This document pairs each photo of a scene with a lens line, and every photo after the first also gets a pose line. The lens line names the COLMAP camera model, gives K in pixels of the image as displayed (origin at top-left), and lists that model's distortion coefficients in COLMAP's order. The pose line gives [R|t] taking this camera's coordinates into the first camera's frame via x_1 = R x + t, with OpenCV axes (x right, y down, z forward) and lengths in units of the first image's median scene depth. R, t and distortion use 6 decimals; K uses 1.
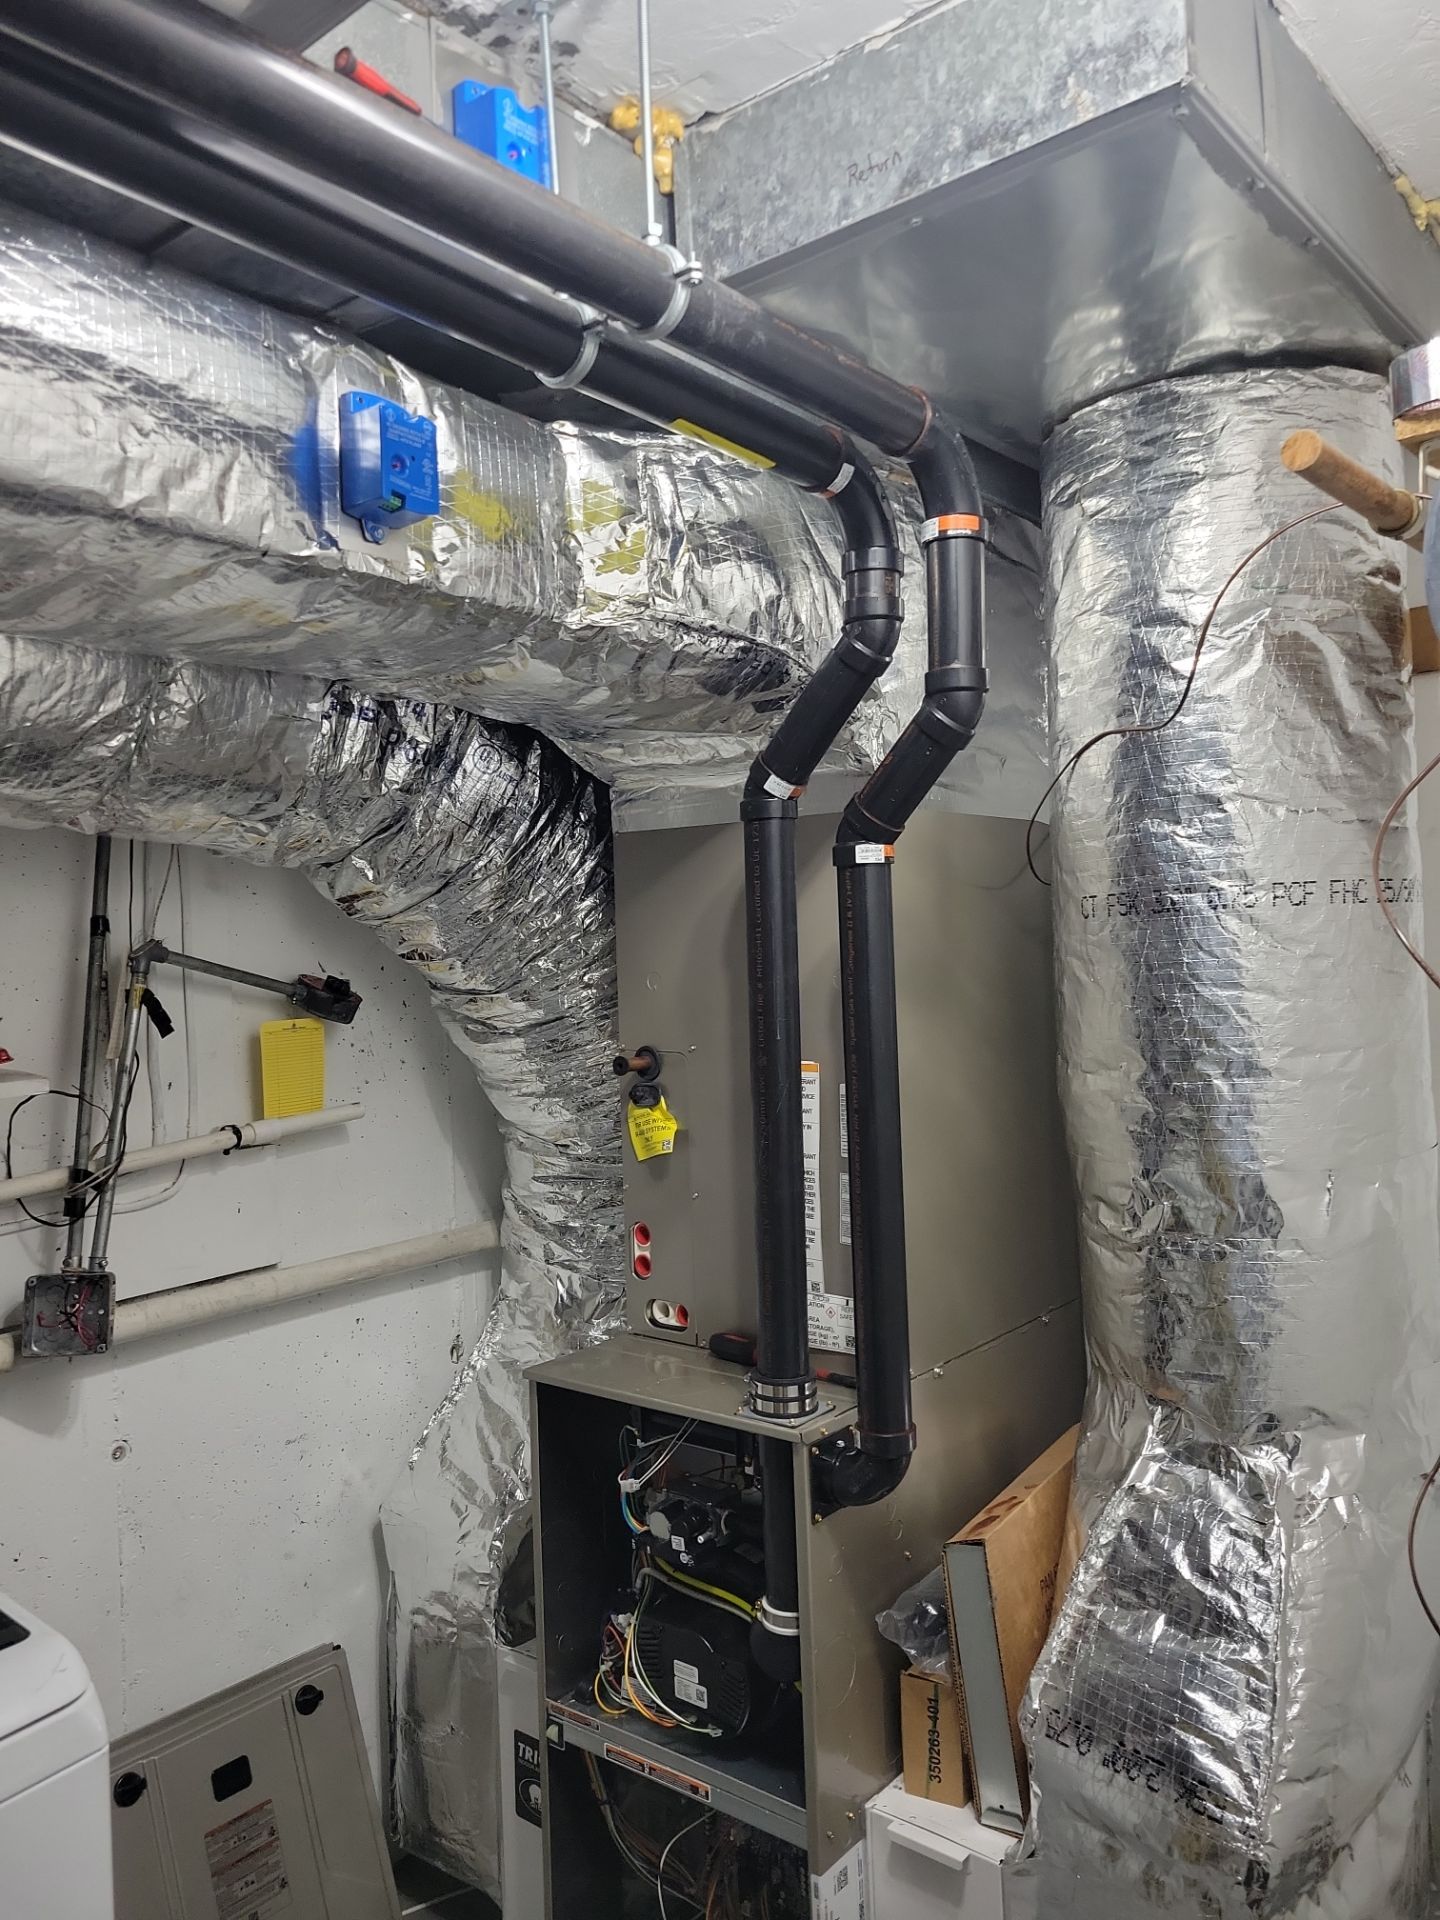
lens RADIAL K [[1444.4, 0, 675.6], [0, 1444.4, 955.3], [0, 0, 1]] dist [0.039433, -0.057471]
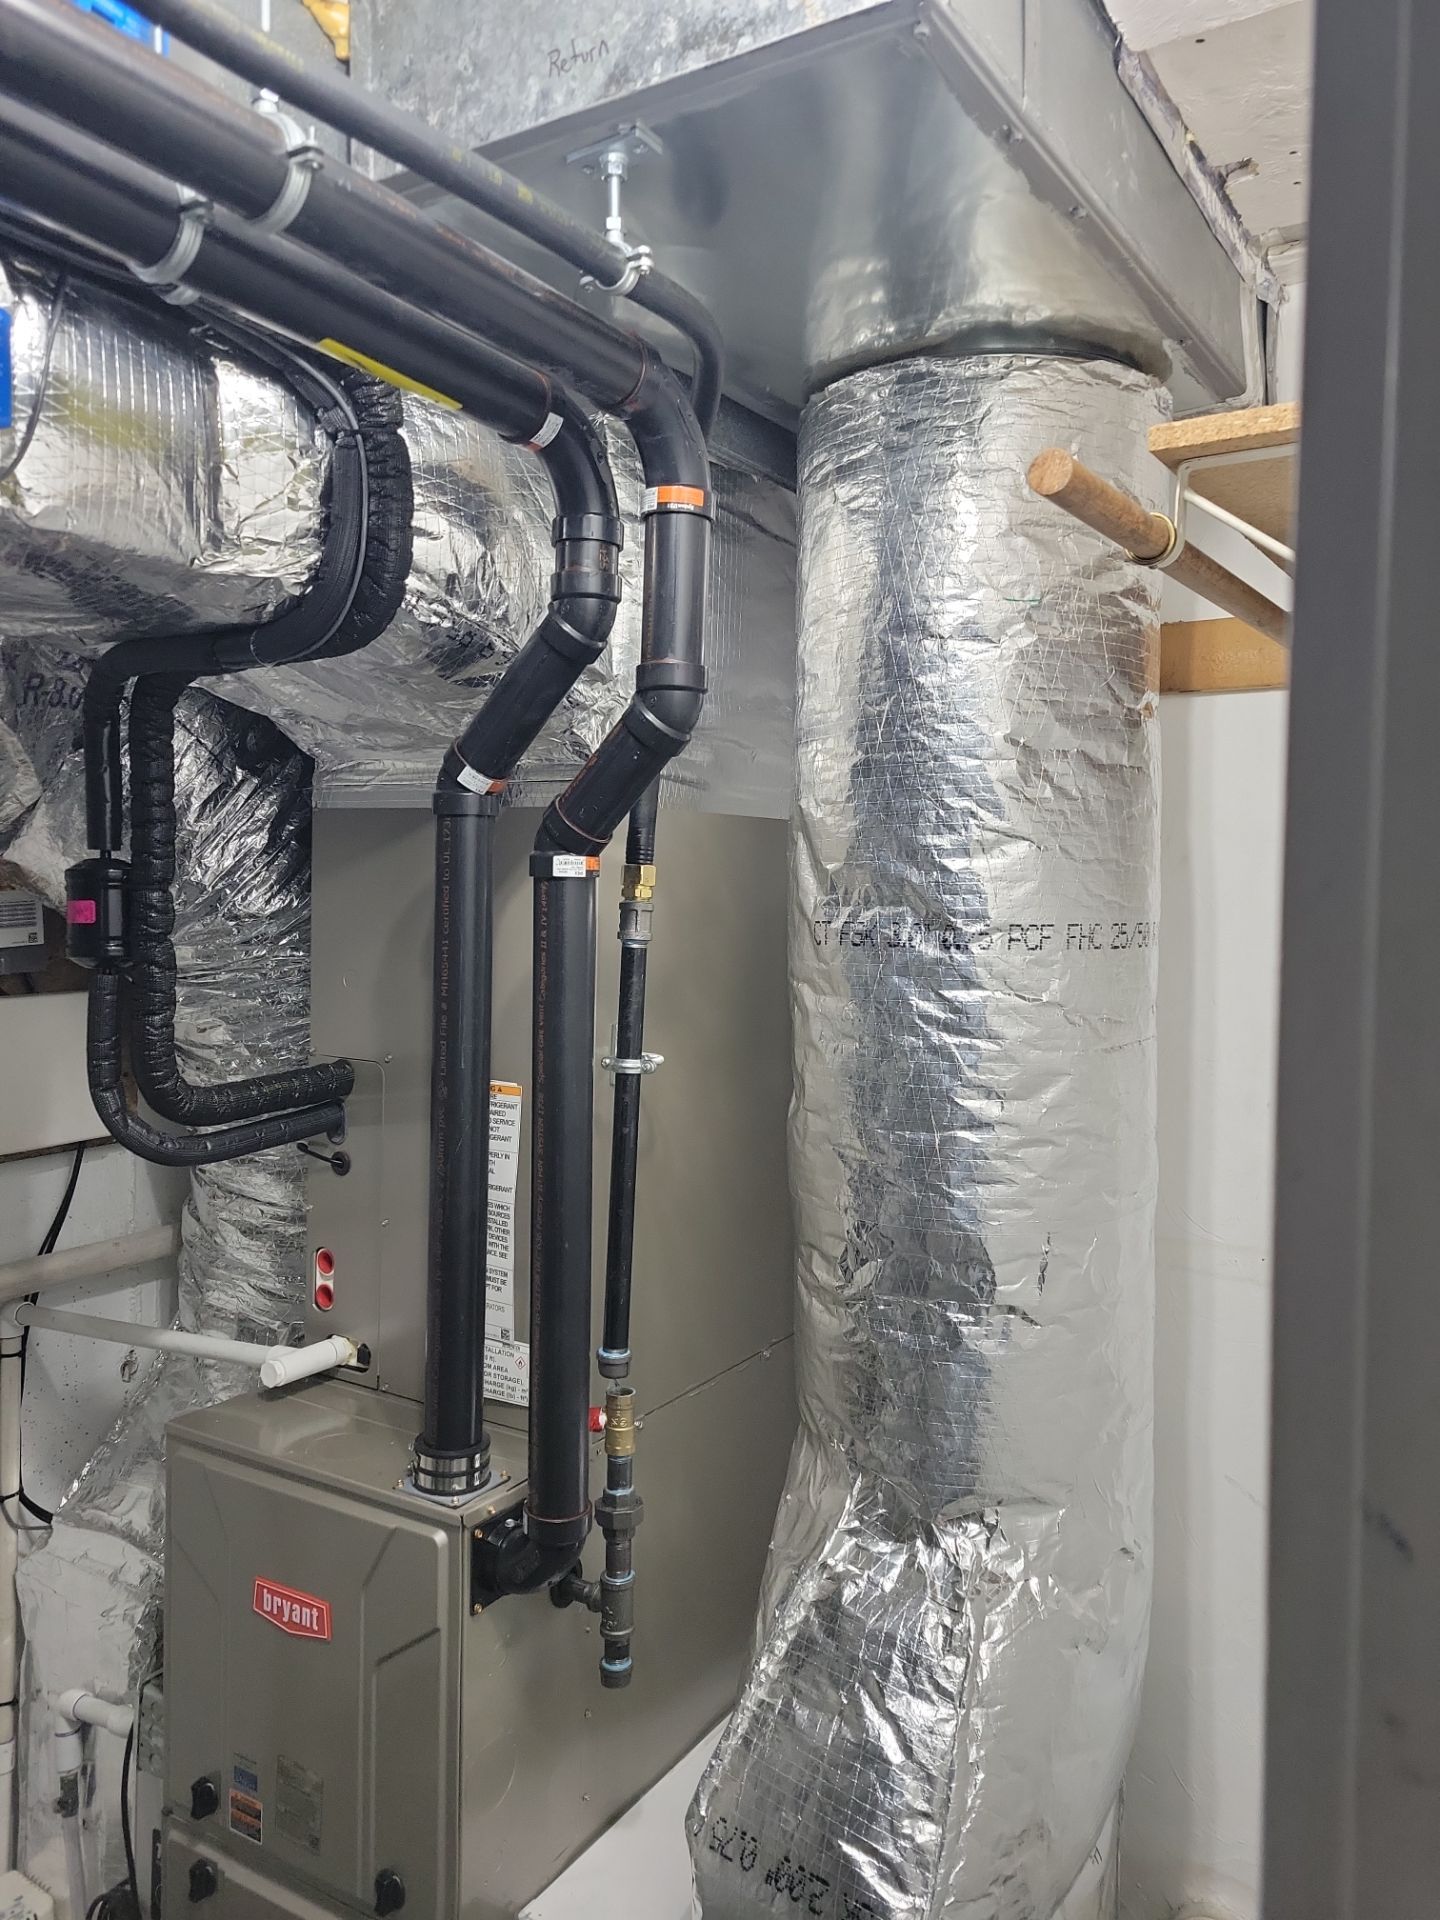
lens RADIAL K [[1424.4, 0, 724.2], [0, 1424.4, 944.2], [0, 0, 1]] dist [0.052759, -0.064005]
pose [[0.987031, 0.049013, 0.152862, 0.095326], [-0.054086, 0.998109, 0.029208, -0.052392], [-0.151142, -0.037097, 0.987816, 0.126879]]
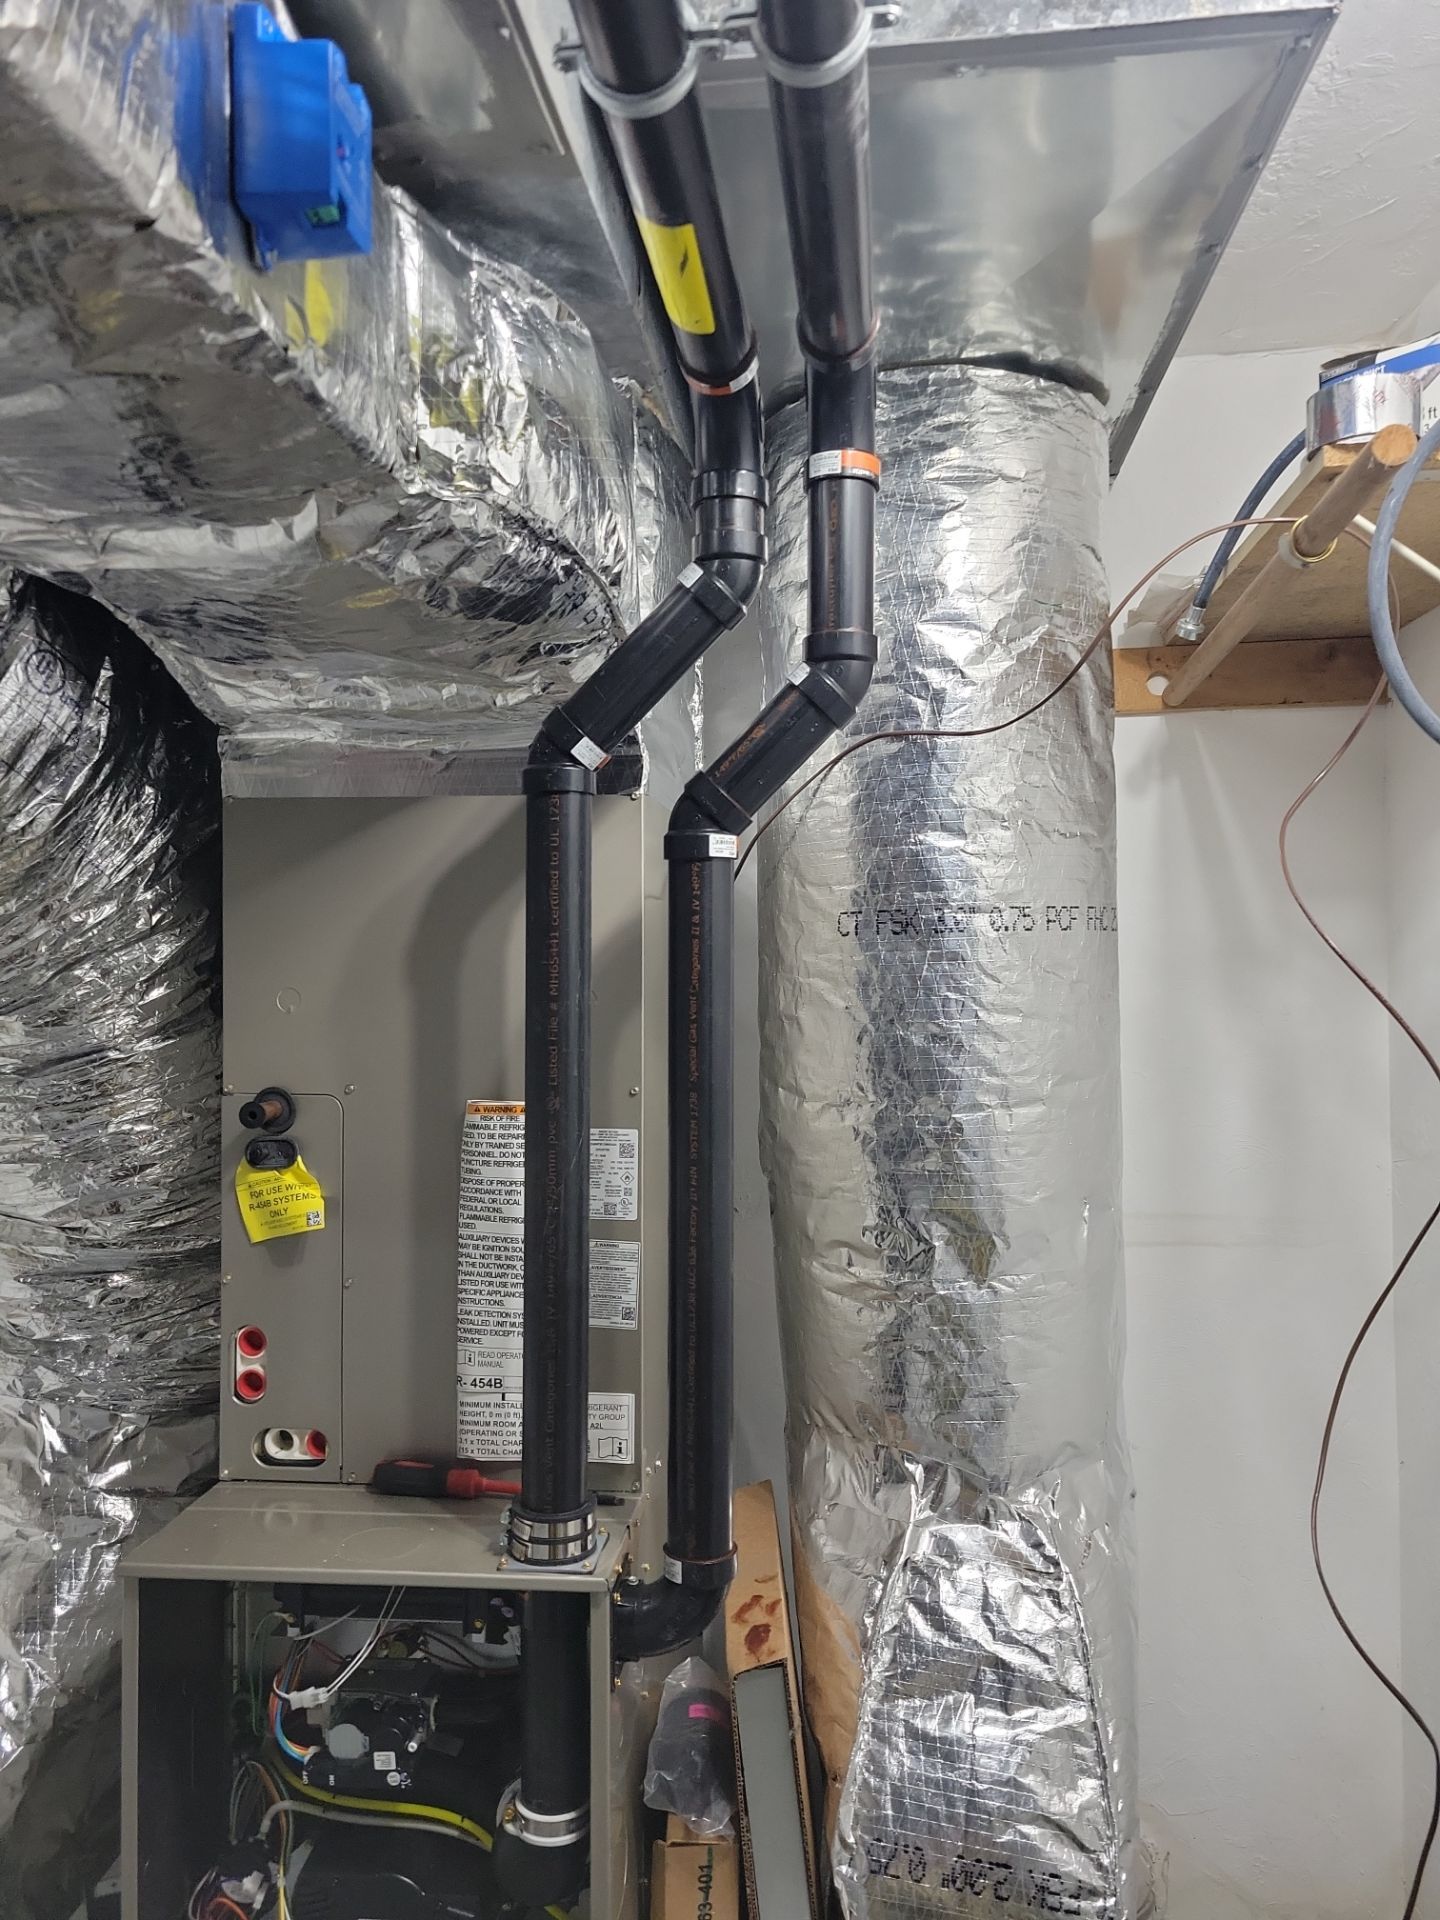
lens RADIAL K [[1440.3, 0, 719.9], [0, 1440.3, 967.3], [0, 0, 1]] dist [0.049726, -0.055088]
pose [[0.826069, 0.025334, 0.562999, -0.315297], [-0.018148, 0.999667, -0.018355, 0.013095], [-0.563276, 0.004945, 0.826254, 0.320880]]
